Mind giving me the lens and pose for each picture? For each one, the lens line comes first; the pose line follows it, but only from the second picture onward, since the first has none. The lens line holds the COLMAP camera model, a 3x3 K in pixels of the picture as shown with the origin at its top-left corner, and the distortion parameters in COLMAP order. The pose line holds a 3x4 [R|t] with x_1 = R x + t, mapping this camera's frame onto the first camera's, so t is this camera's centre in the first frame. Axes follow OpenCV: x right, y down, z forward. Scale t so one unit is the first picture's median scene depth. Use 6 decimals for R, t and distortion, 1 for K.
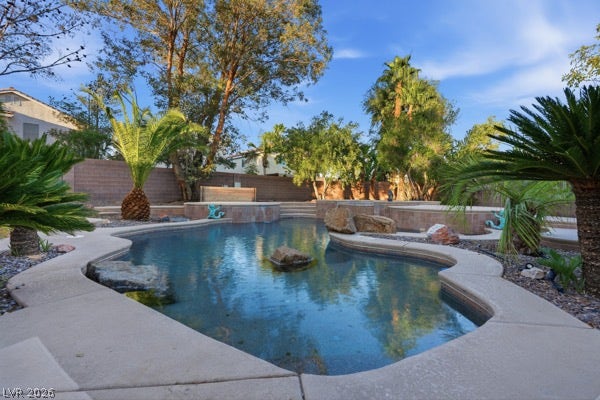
lens RADIAL K [[288.3, 0, 298.0], [0, 288.3, 197.1], [0, 0, 1]] dist [0.028453, -0.000229]
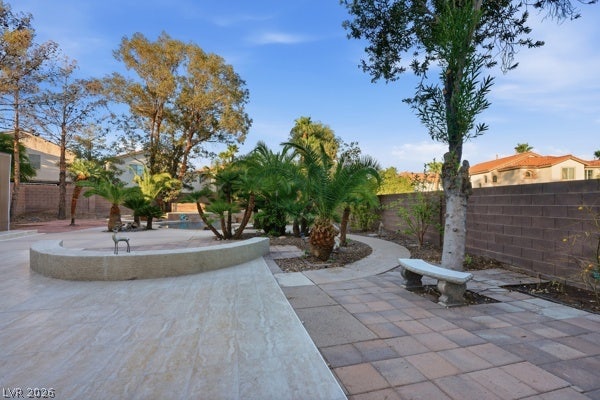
lens RADIAL K [[270.4, 0, 302.1], [0, 270.4, 209.1], [0, 0, 1]] dist [-0.000343, -0.000292]
pose [[0.986813, -0.011584, 0.161451, 0.119450], [0.009028, 0.999822, 0.016557, -0.014489], [-0.161615, -0.014882, 0.986742, -0.526329]]
